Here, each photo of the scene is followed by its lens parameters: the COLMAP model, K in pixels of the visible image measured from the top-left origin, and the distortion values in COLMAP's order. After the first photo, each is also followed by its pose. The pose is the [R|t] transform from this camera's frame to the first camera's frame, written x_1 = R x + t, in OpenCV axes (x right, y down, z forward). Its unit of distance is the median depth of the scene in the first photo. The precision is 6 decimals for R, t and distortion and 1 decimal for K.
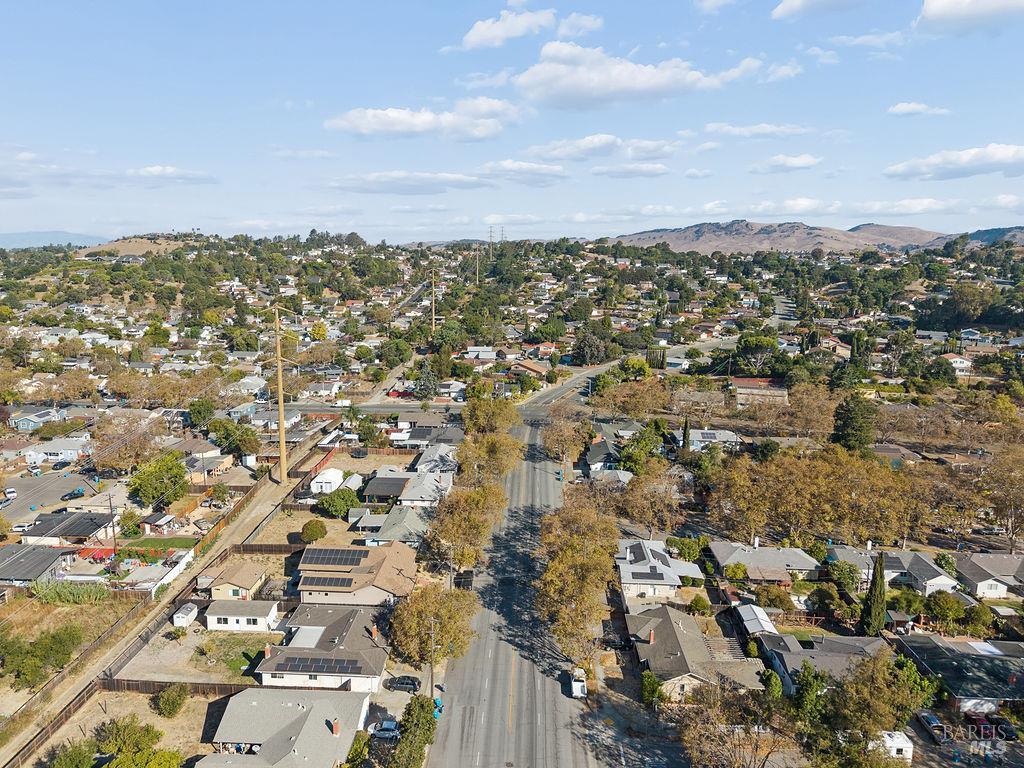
lens RADIAL K [[716.7, 0, 512.5], [0, 716.7, 383.9], [0, 0, 1]] dist [-0.003082, 0.006069]
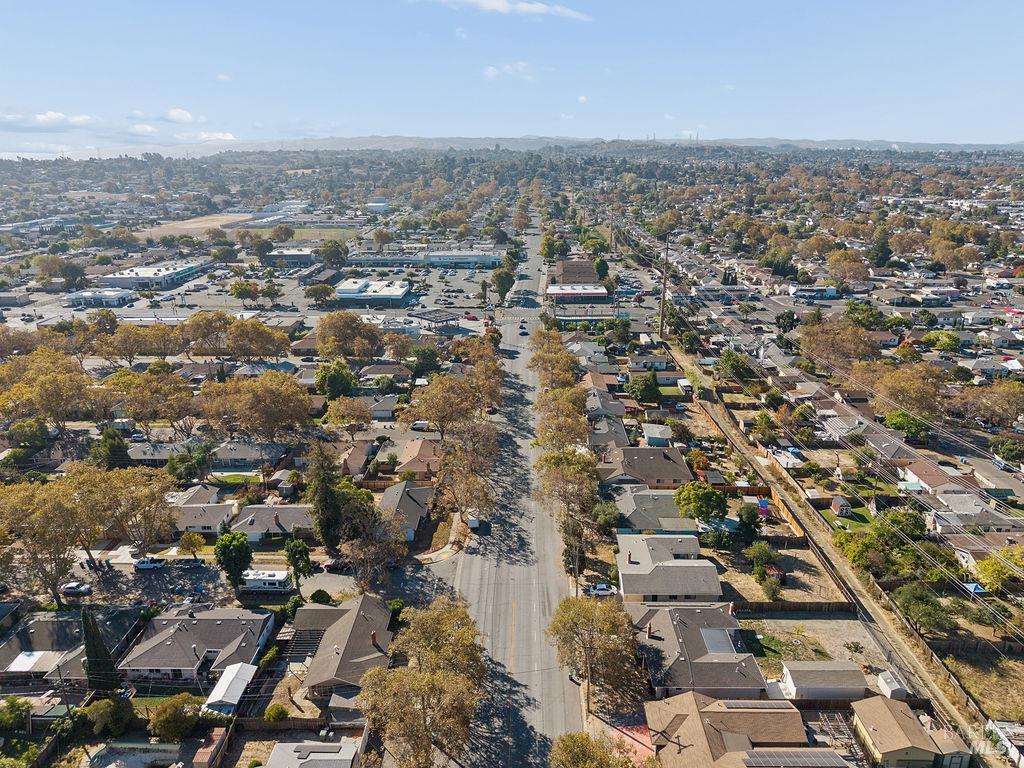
lens RADIAL K [[716.7, 0, 512.1], [0, 716.7, 384.4], [0, 0, 1]] dist [-0.003082, 0.006069]
pose [[-0.999129, -0.033597, -0.024739, 0.036682], [-0.041383, 0.873504, 0.485054, -0.418890], [0.005313, 0.485656, -0.874134, 1.609907]]
